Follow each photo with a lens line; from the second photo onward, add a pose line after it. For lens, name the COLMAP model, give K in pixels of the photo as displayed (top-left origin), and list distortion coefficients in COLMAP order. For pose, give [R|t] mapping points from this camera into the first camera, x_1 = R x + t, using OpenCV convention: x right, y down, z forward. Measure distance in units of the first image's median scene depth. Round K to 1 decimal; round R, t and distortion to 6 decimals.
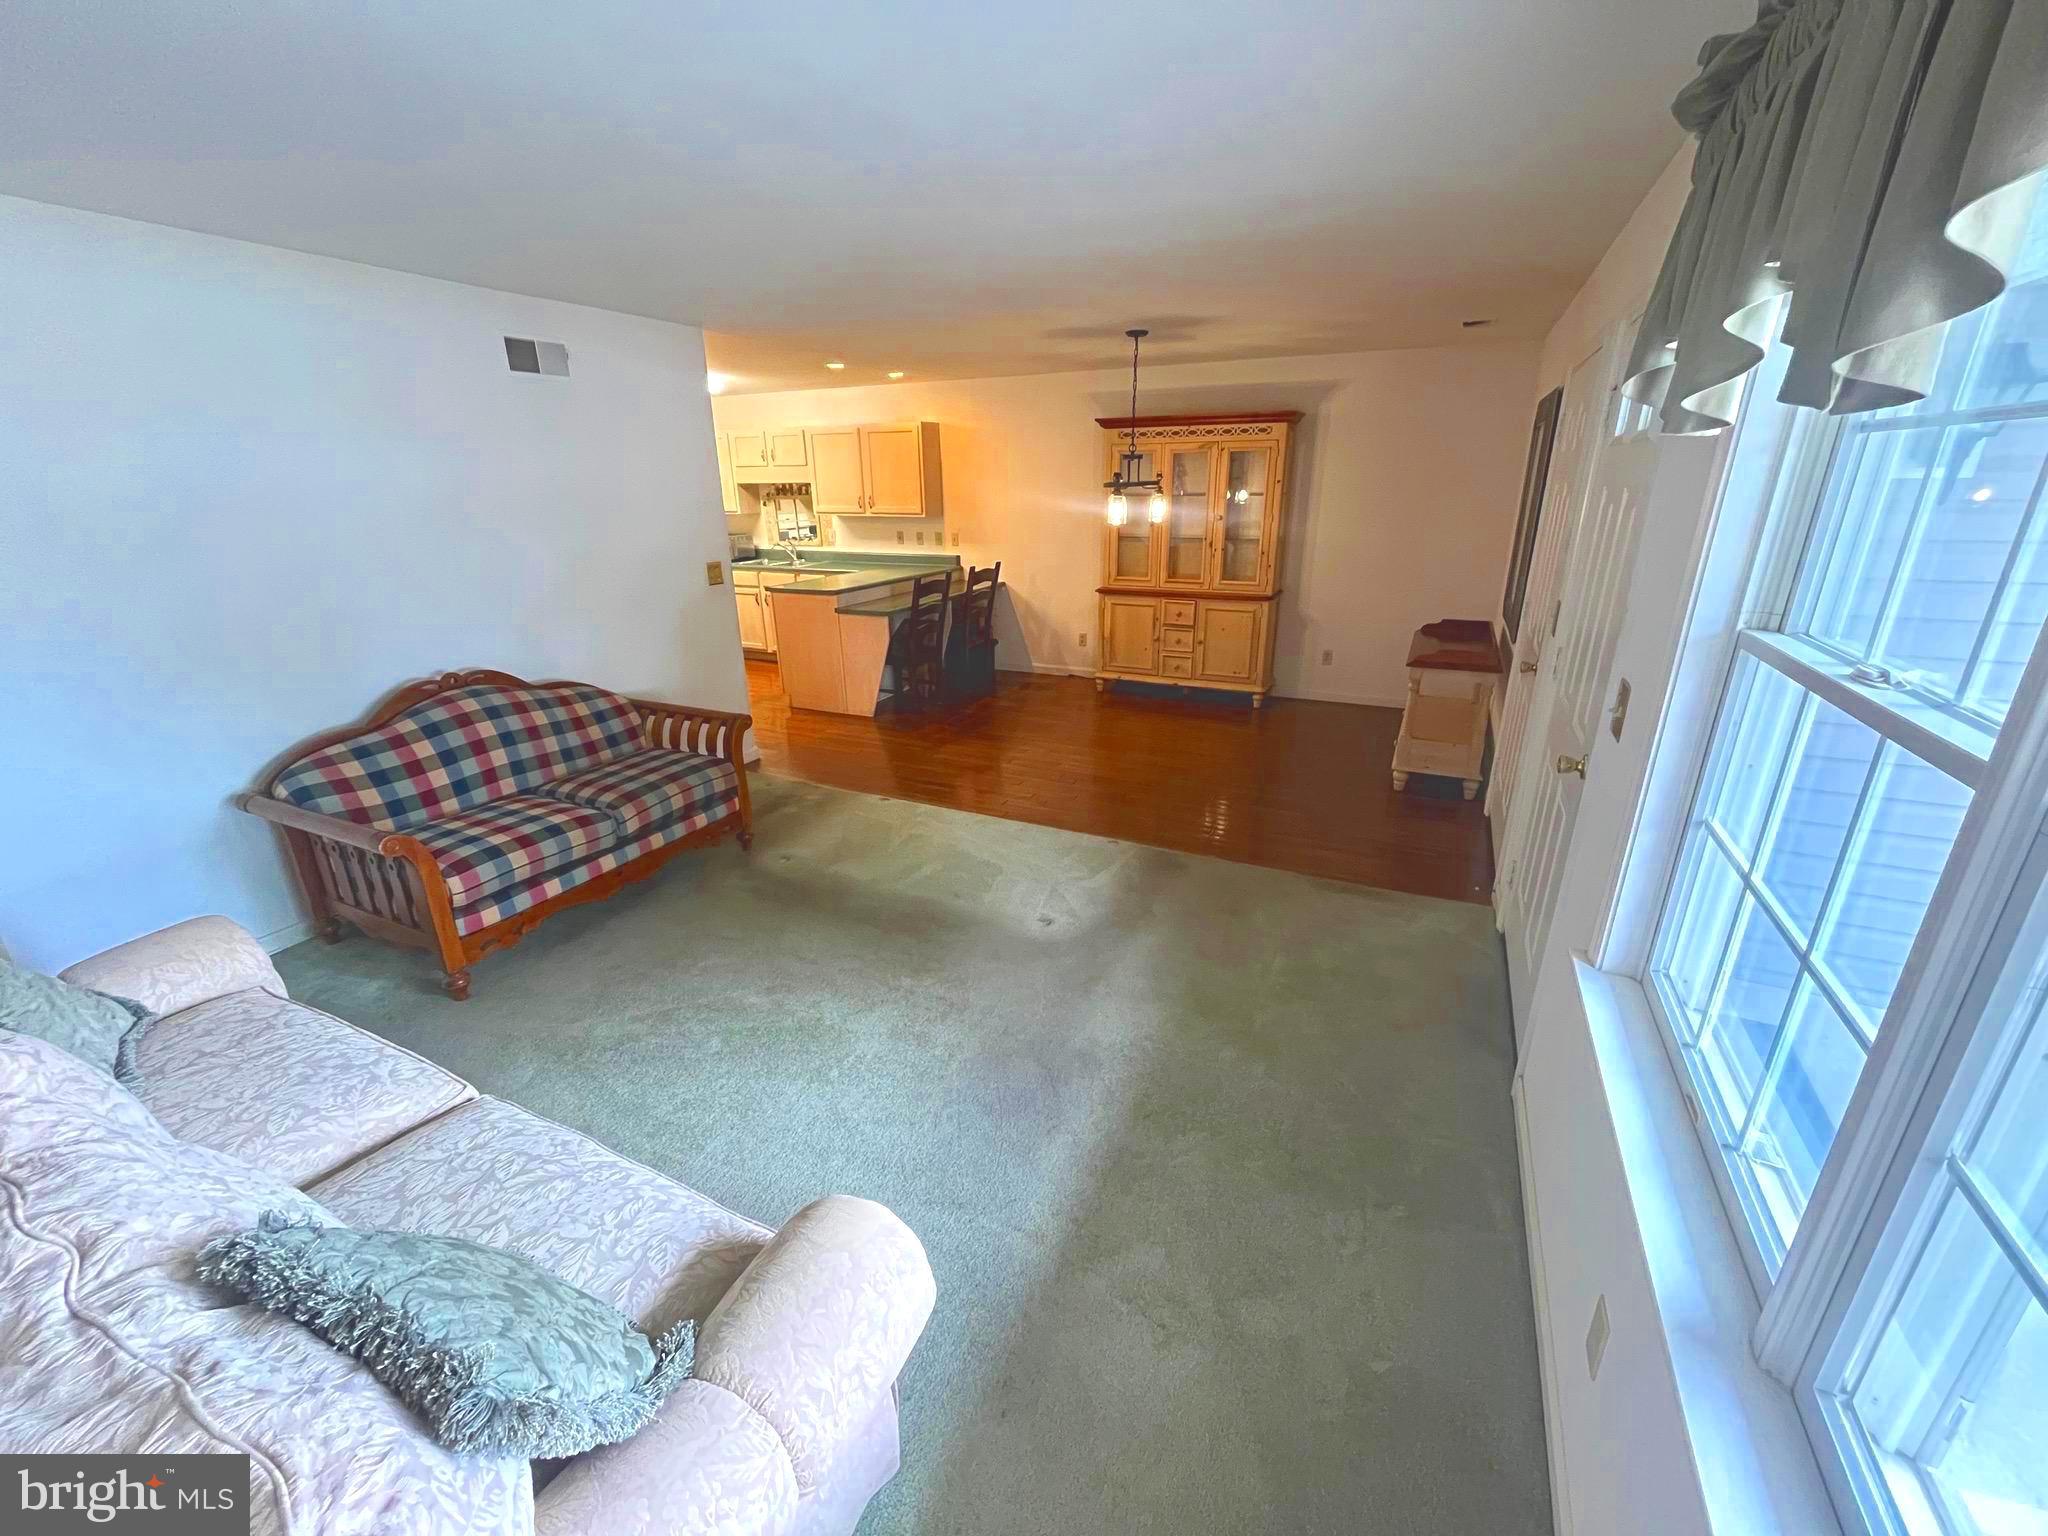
lens RADIAL K [[822.7, 0, 1020.4], [0, 822.7, 774.8], [0, 0, 1]] dist [-0.000197, -0.000655]
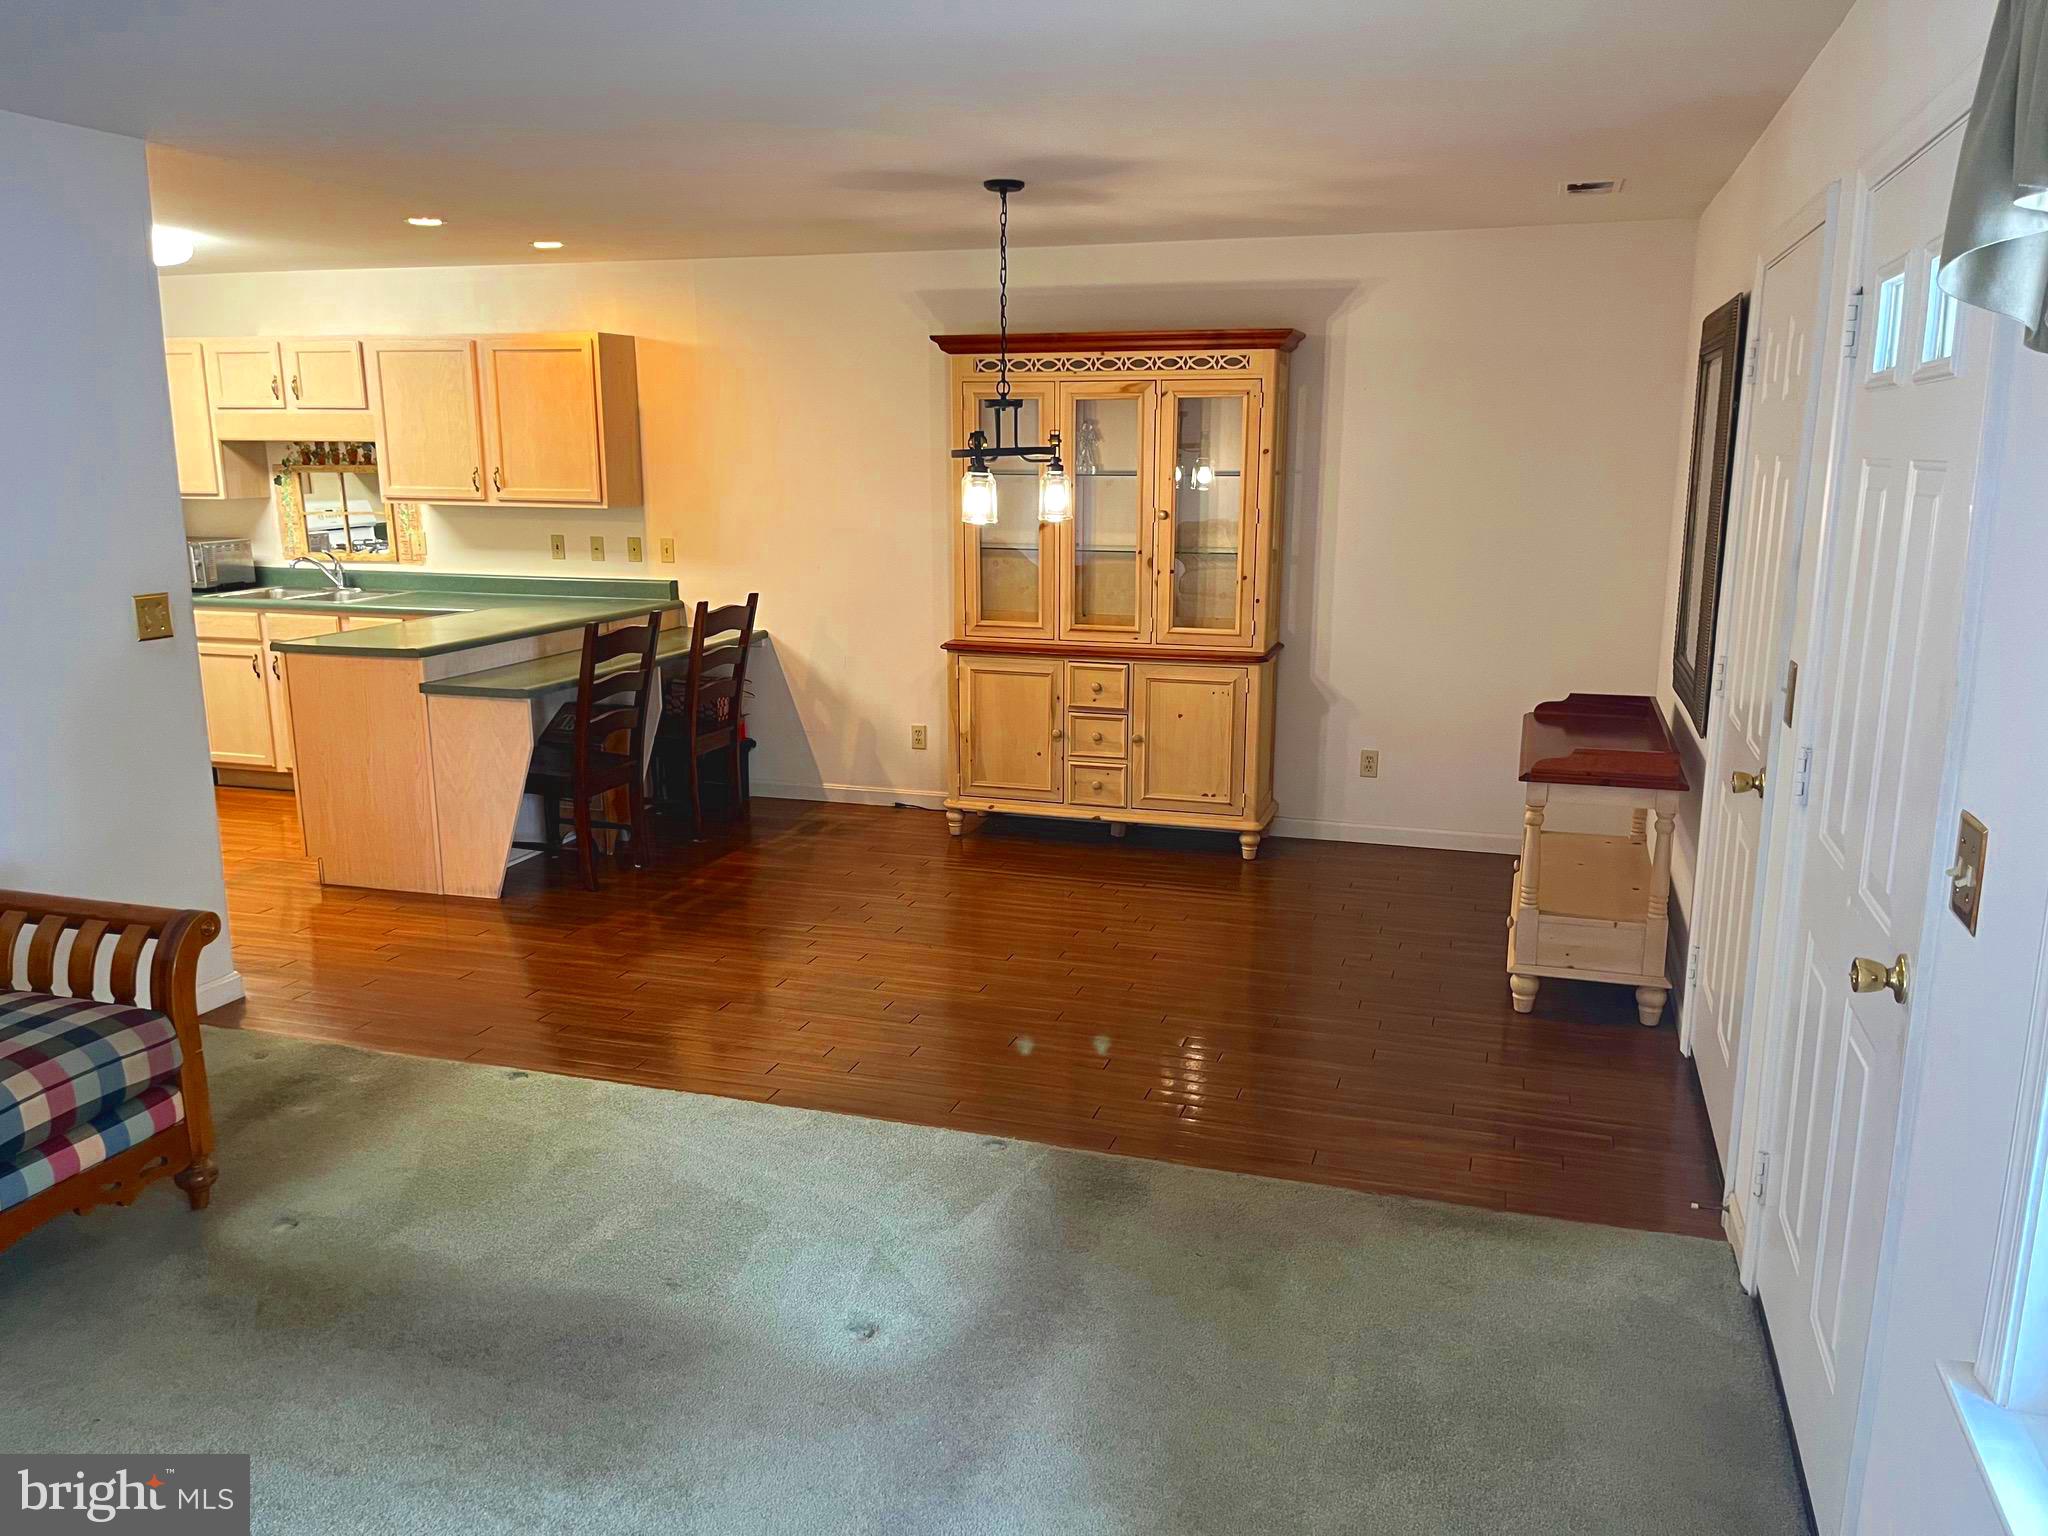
lens RADIAL K [[1548.2, 0, 1035.3], [0, 1548.2, 764.0], [0, 0, 1]] dist [0.063442, -0.091491]
pose [[0.988396, -0.017423, 0.150896, -0.000492], [0.038767, 0.989436, -0.139688, -0.009669], [-0.146868, 0.143917, 0.978631, 0.033735]]
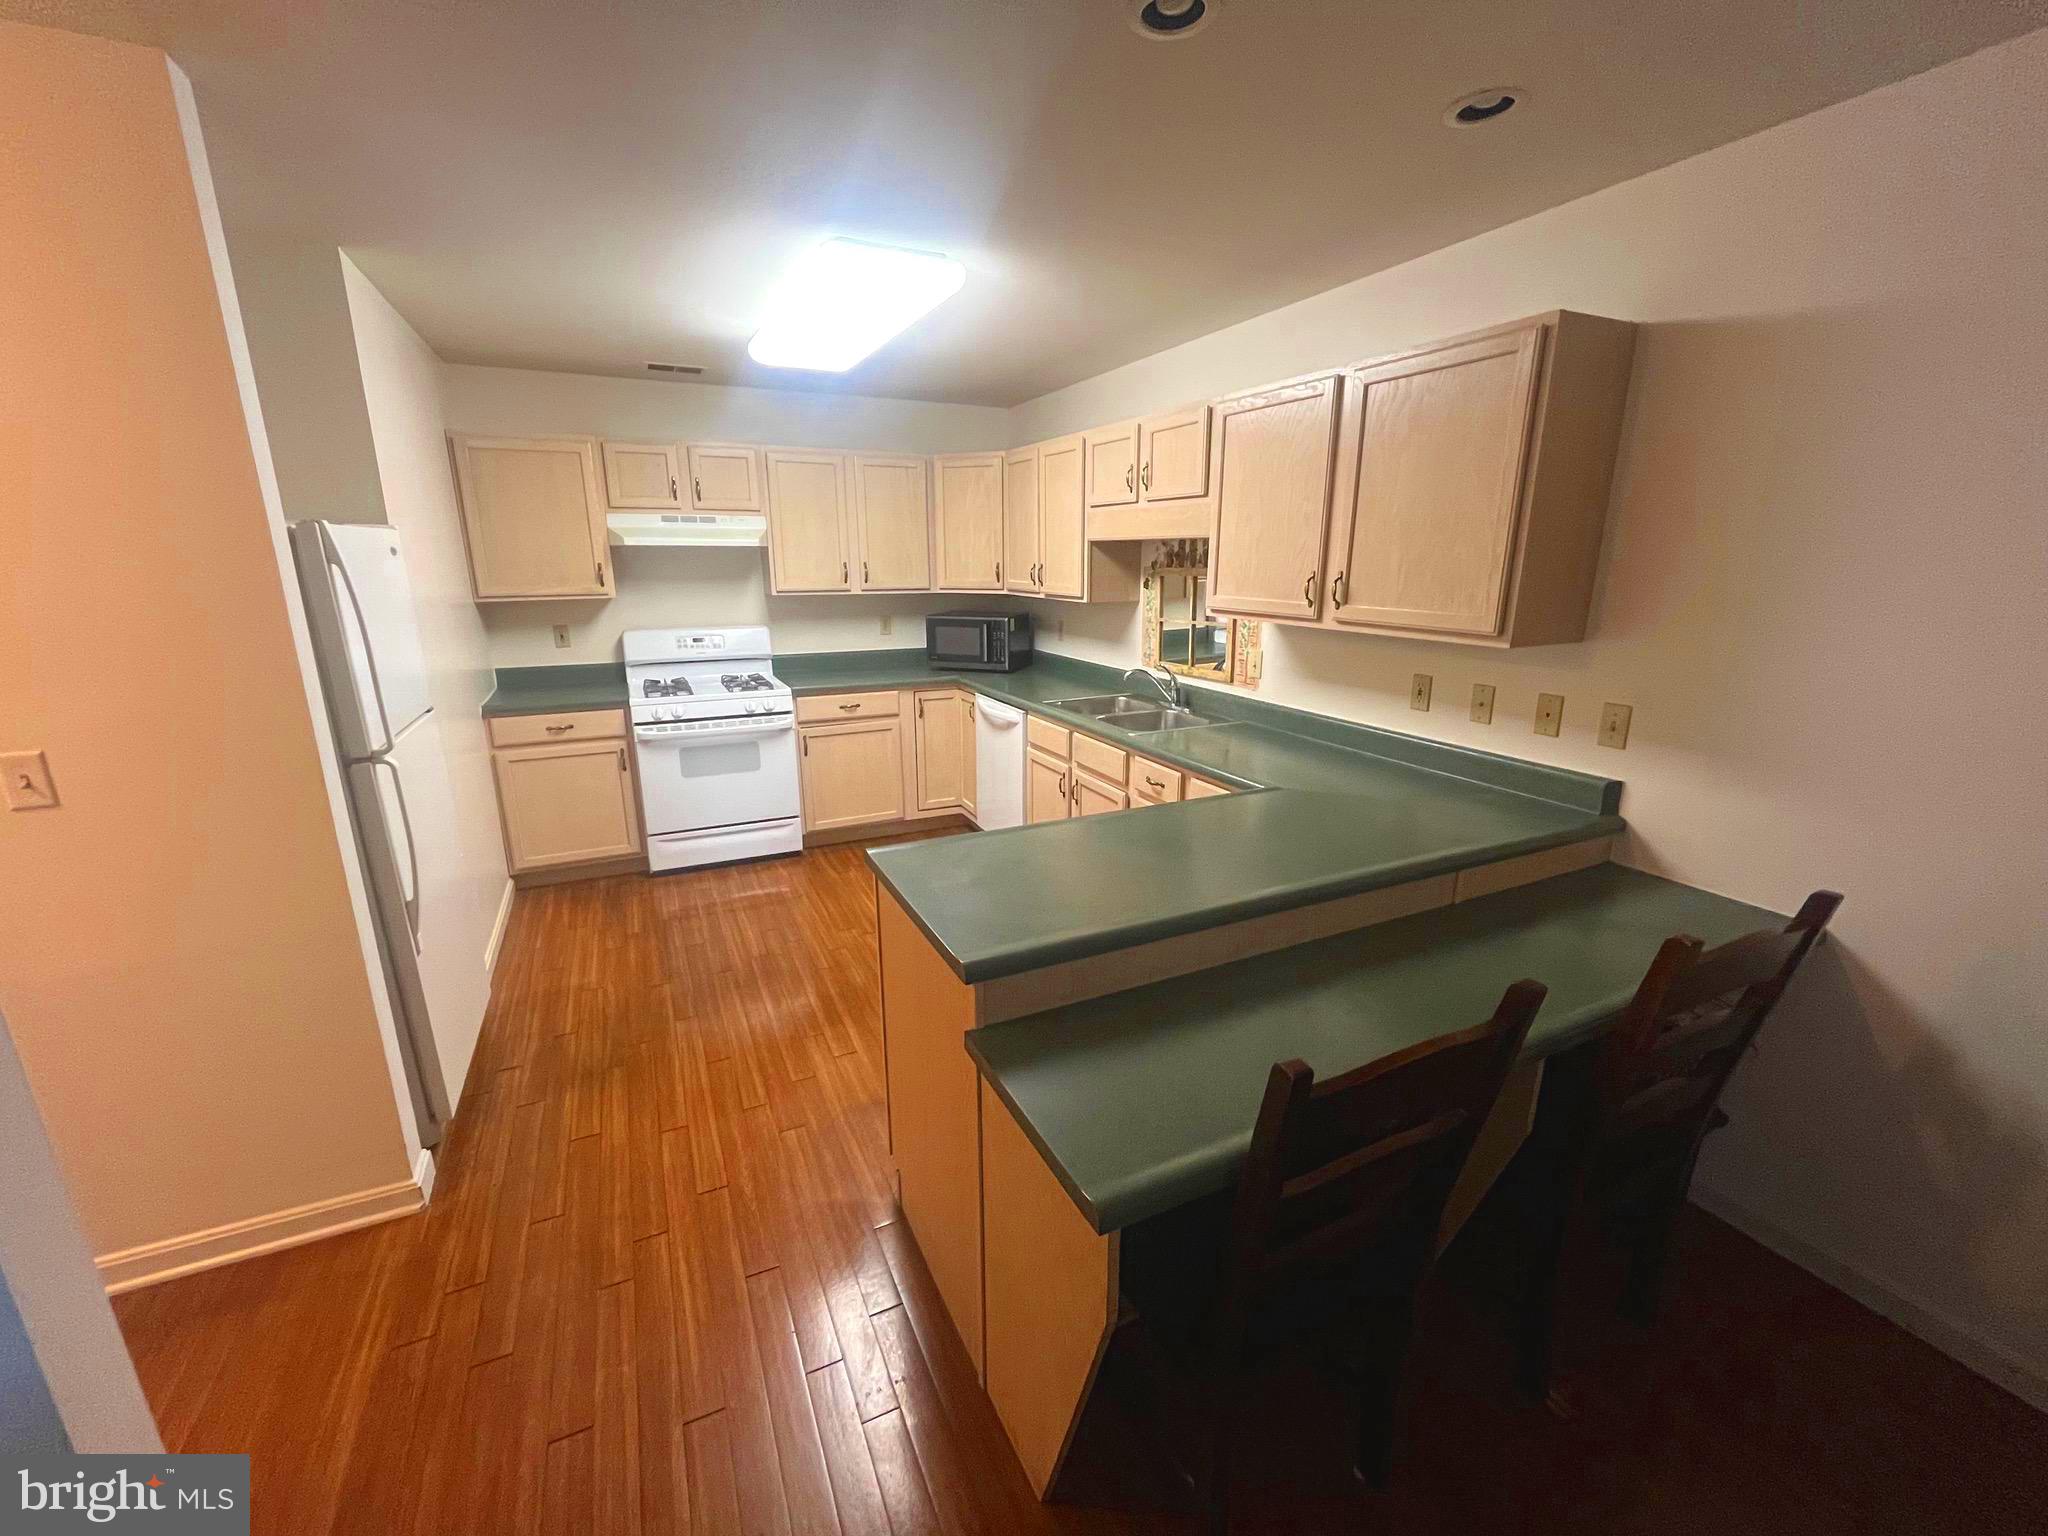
lens RADIAL K [[822.7, 0, 1020.4], [0, 822.7, 774.8], [0, 0, 1]] dist [-0.000197, -0.000655]
pose [[0.783711, 0.172899, -0.596576, -0.104989], [-0.220989, 0.975246, -0.007664, -0.342436], [0.580484, 0.137843, 0.802520, 1.003362]]
